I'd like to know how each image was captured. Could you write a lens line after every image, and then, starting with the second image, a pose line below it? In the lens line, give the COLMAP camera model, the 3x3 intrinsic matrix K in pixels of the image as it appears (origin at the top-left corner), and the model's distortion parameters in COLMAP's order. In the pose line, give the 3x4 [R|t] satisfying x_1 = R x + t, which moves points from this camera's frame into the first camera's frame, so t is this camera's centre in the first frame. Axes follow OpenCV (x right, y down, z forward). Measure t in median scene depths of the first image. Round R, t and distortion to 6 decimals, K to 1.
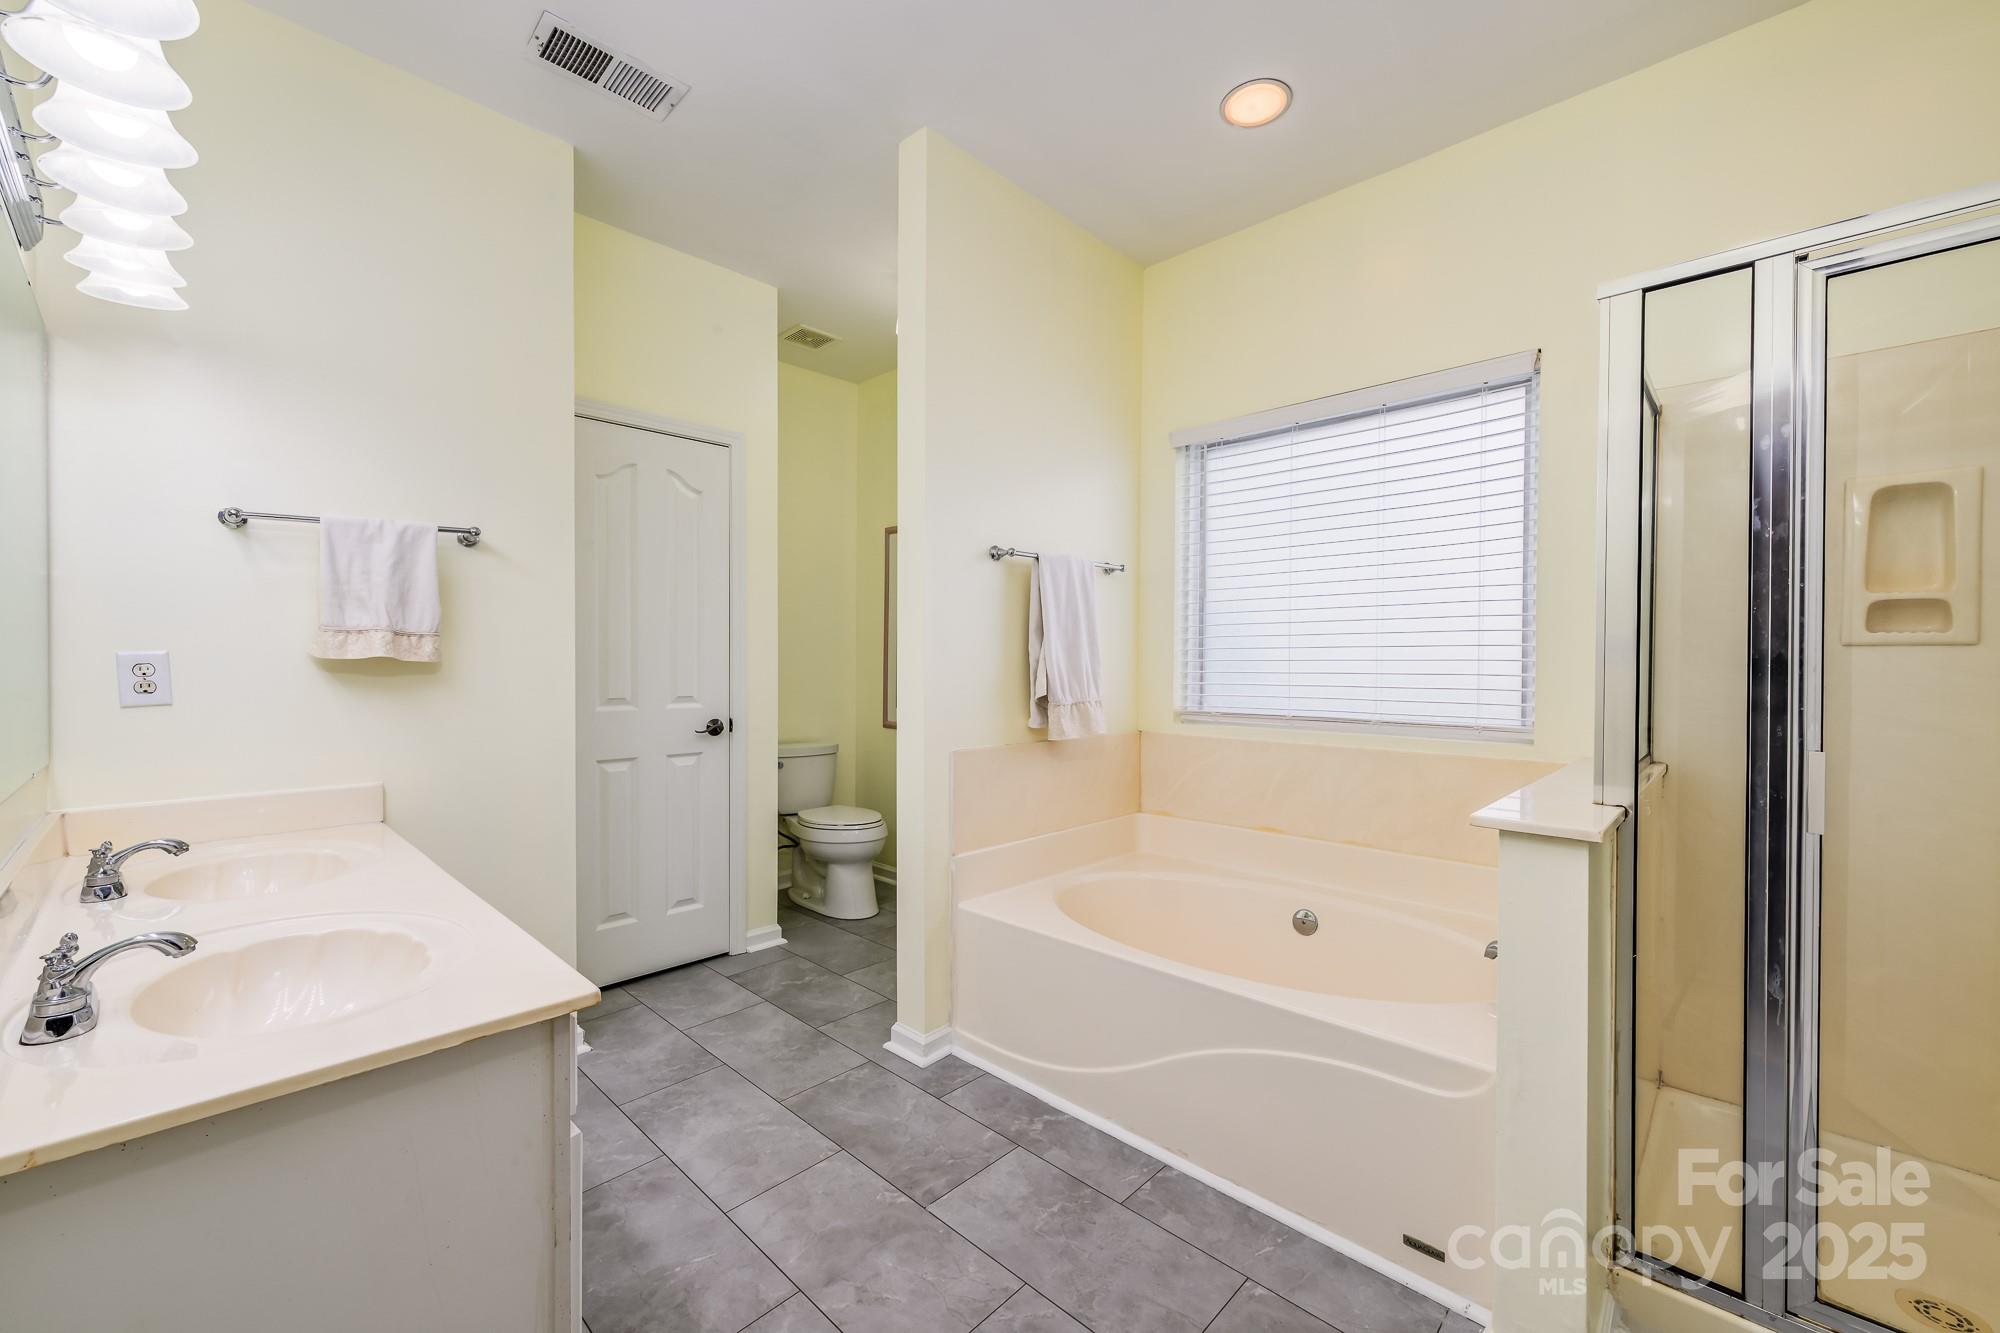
lens RADIAL K [[791.3, 0, 1008.1], [0, 791.3, 668.9], [0, 0, 1]] dist [0.002186, -0.000090]
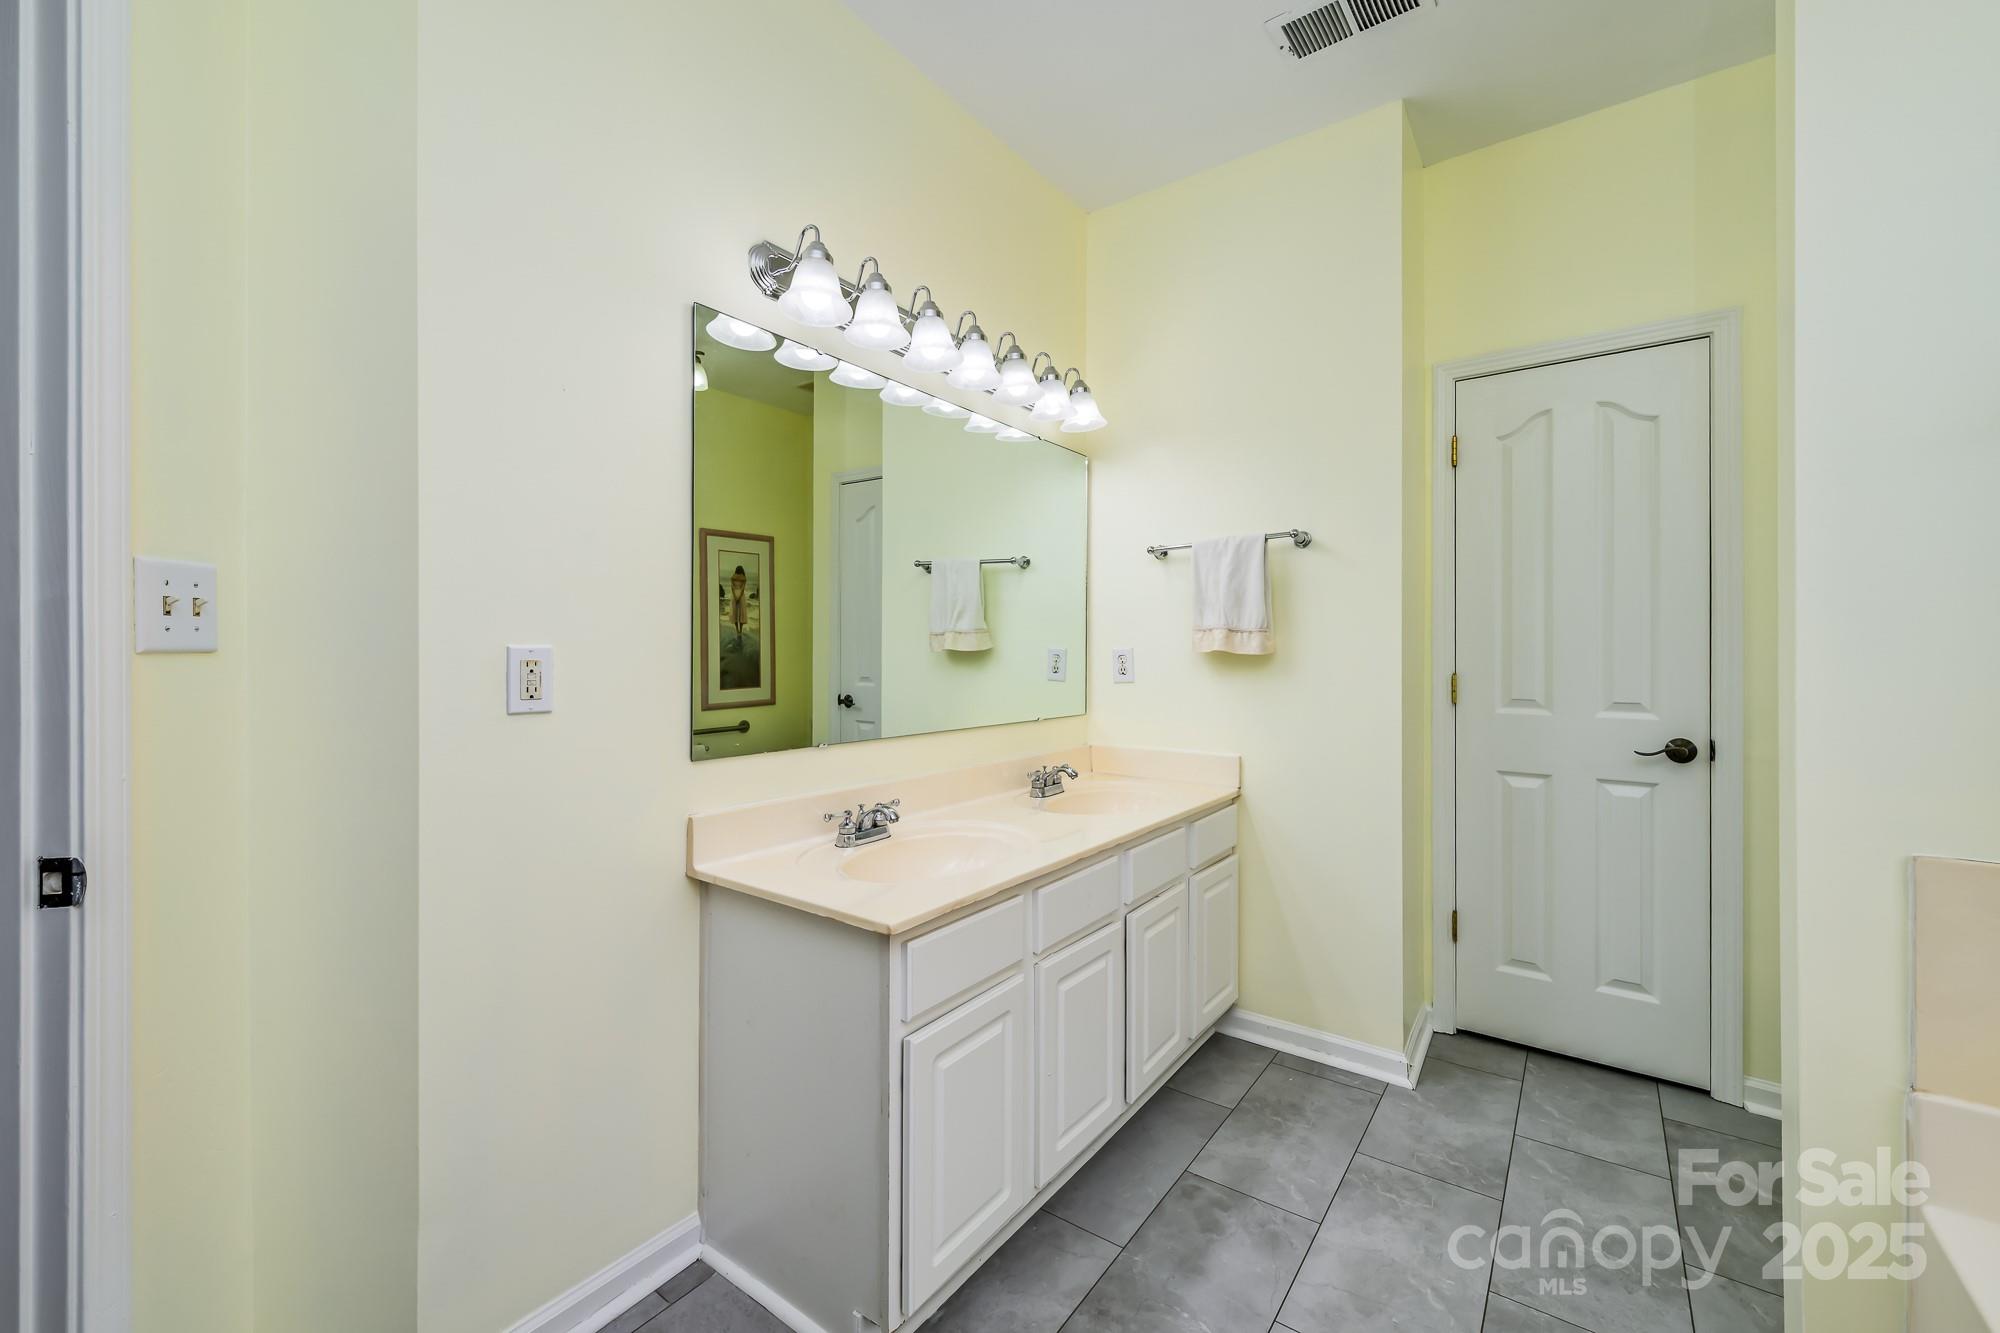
lens RADIAL K [[791.3, 0, 1014.0], [0, 791.3, 649.1], [0, 0, 1]] dist [0.002186, -0.000090]
pose [[0.142502, -0.005313, -0.989780, 0.342685], [-0.011758, 0.999906, -0.007060, -0.004452], [0.989725, 0.012644, 0.142426, 0.484568]]
